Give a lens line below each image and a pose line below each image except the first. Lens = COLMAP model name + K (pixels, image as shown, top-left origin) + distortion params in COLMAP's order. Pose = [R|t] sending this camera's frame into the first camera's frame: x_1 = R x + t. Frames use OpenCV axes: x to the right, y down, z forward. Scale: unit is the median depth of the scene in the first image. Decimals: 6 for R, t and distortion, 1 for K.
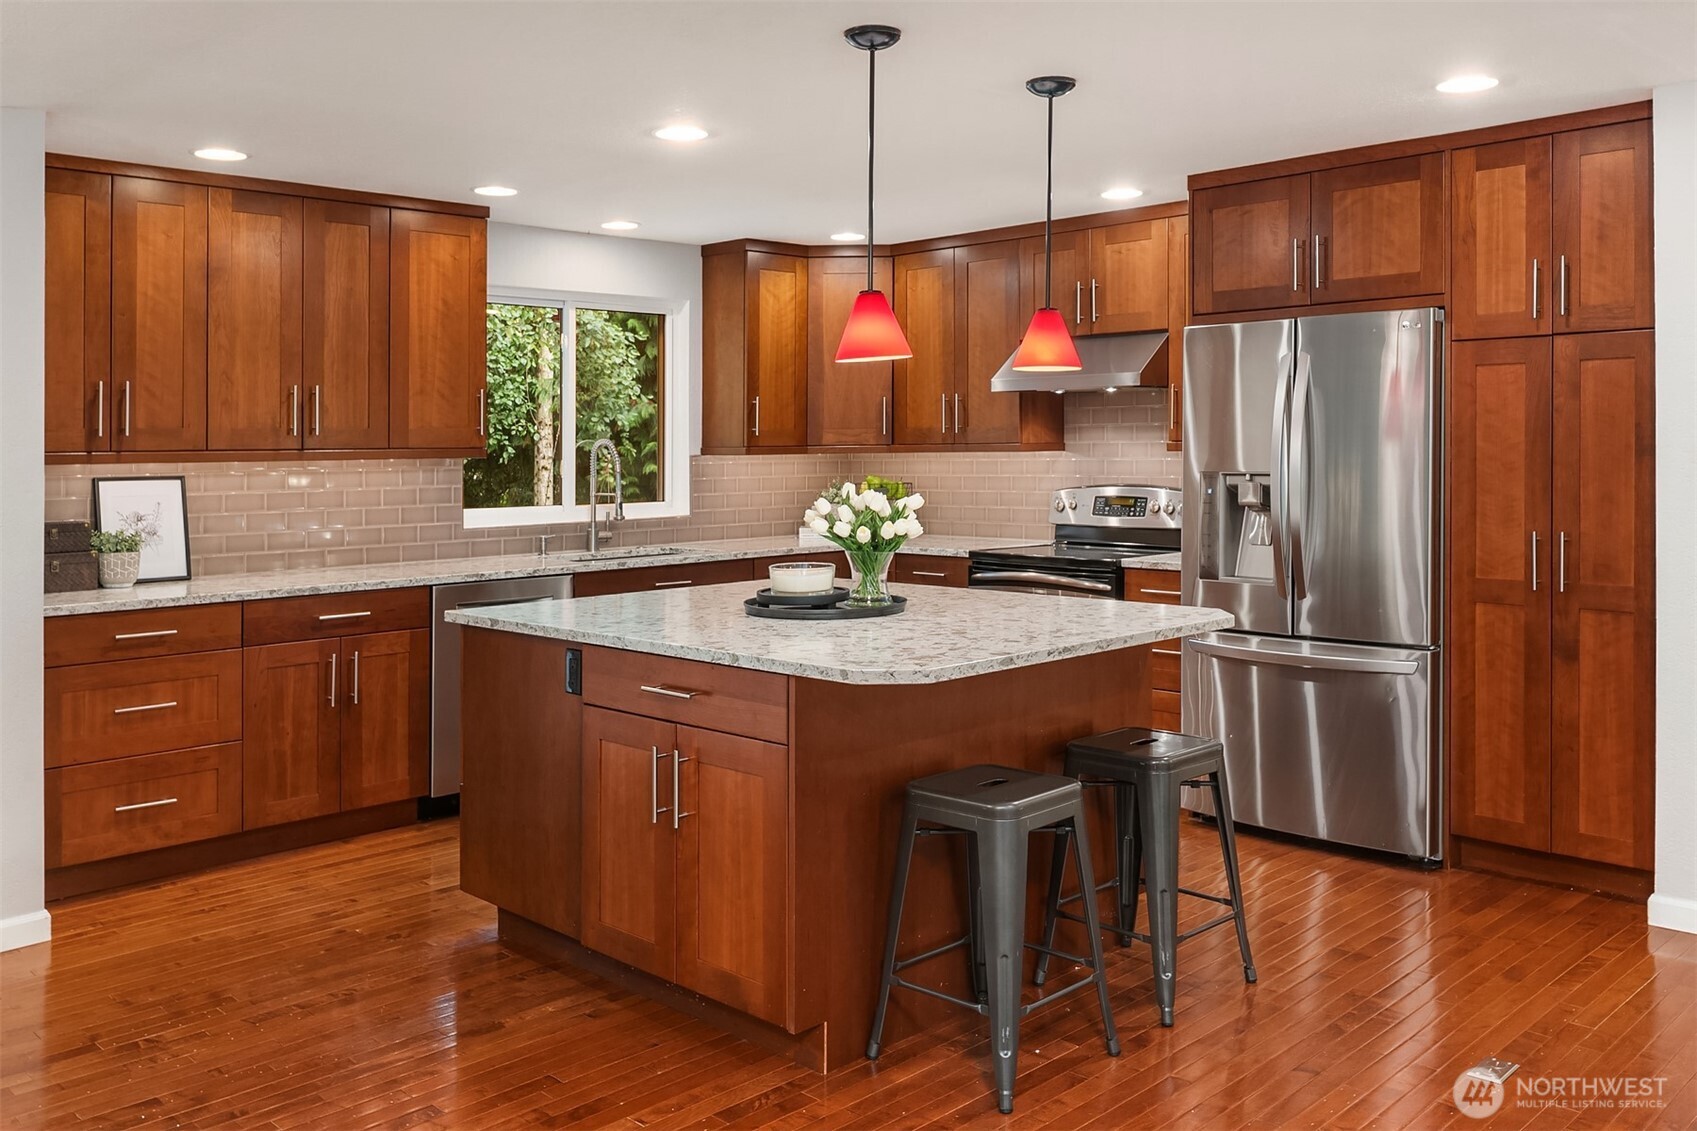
lens RADIAL K [[1420.6, 0, 867.0], [0, 1420.6, 471.2], [0, 0, 1]] dist [-0.013276, 0.000172]
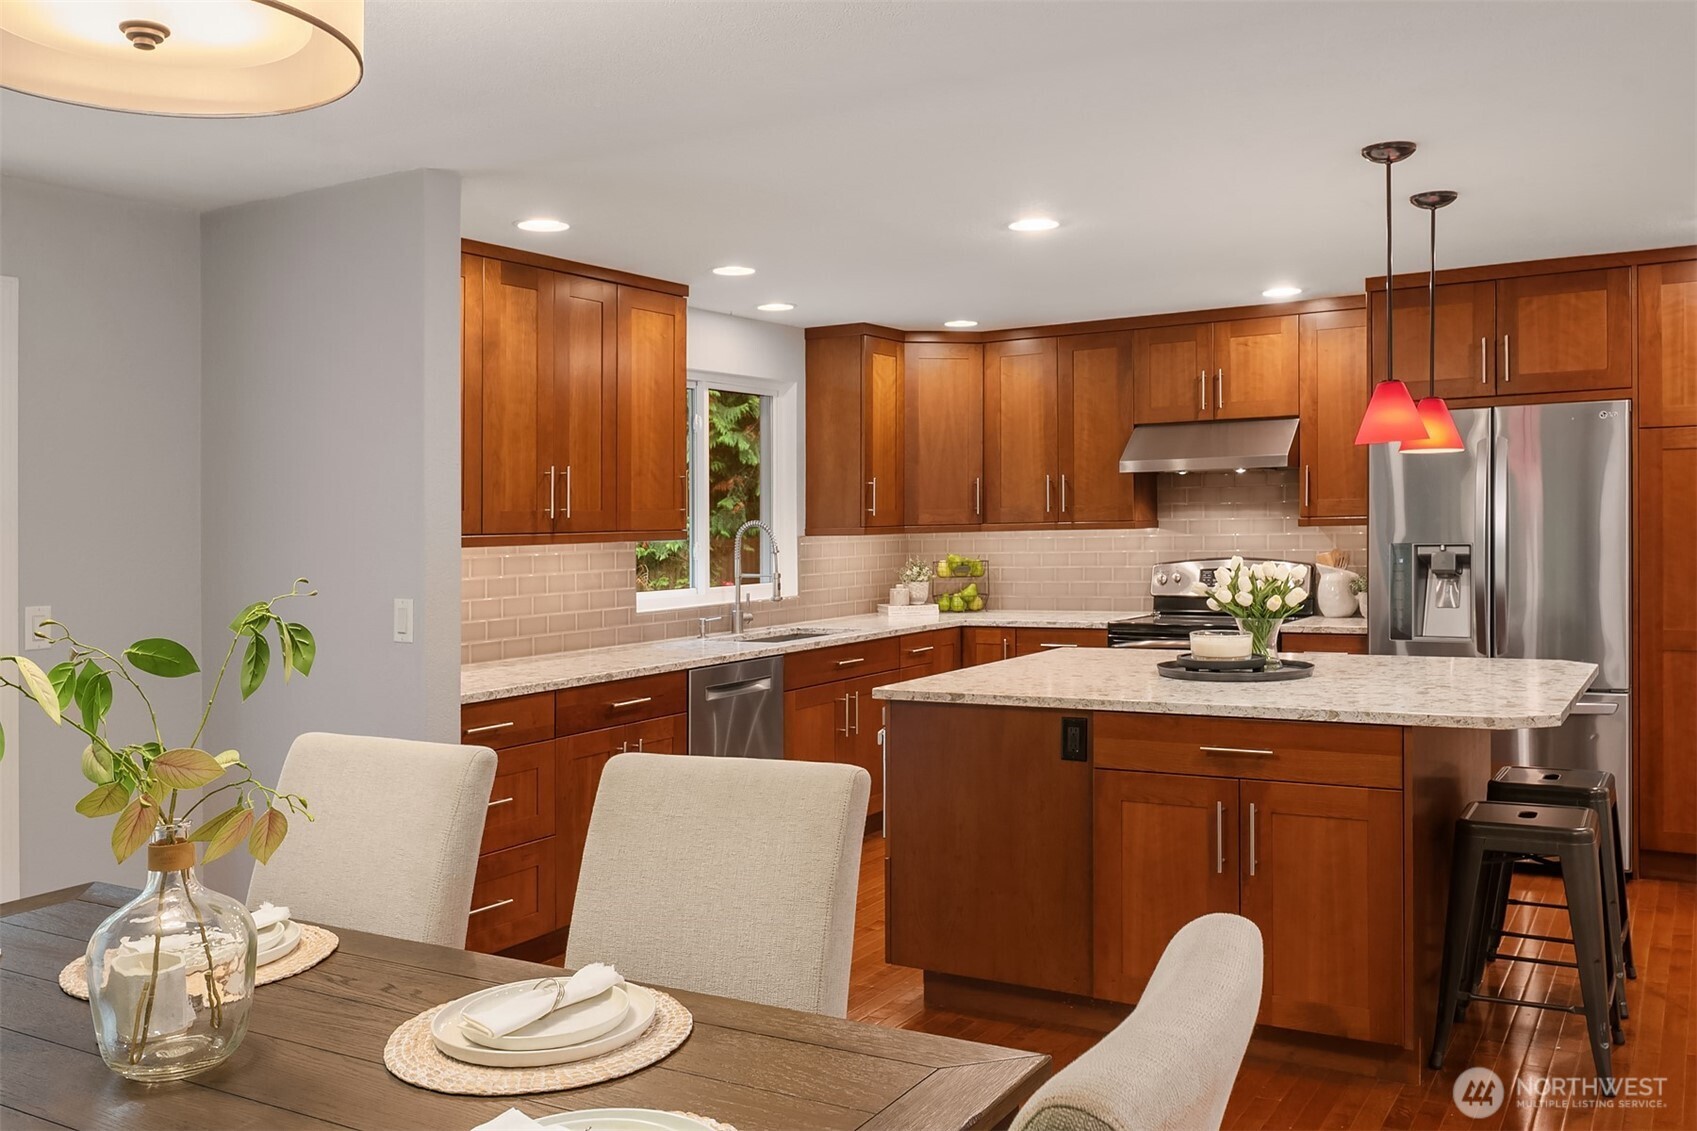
lens RADIAL K [[1420.6, 0, 846.6], [0, 1420.6, 553.8], [0, 0, 1]] dist [-0.013276, 0.000172]
pose [[0.971775, -0.014237, 0.235478, -0.439948], [0.014360, 0.999896, 0.001192, 0.000784], [-0.235470, 0.002223, 0.971879, 0.015635]]
